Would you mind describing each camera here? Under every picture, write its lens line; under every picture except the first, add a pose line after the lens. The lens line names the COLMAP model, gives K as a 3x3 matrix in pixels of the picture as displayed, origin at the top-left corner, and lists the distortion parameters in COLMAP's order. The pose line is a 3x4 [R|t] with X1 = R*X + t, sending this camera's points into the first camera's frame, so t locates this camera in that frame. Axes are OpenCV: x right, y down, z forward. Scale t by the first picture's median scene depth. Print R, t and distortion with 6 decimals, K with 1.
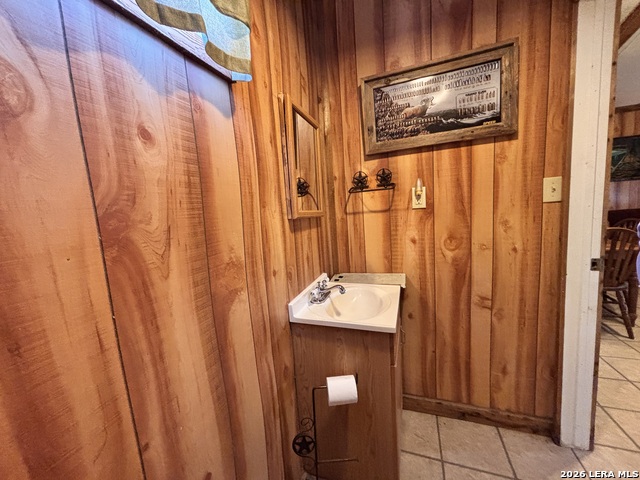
lens RADIAL K [[256.5, 0, 318.4], [0, 256.5, 239.2], [0, 0, 1]] dist [-0.001768, -0.000054]
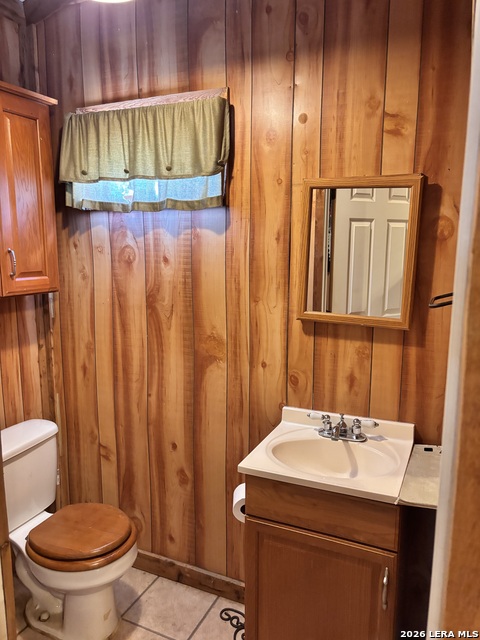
lens RADIAL K [[485.3, 0, 240.0], [0, 485.3, 320.0], [0, 0, 1]] dist [0.069089, -0.076096]
pose [[-0.085695, 0.238488, -0.967357, 2.653903], [-0.112237, 0.962438, 0.247218, -0.809346], [0.989979, 0.129758, -0.055709, 1.546410]]
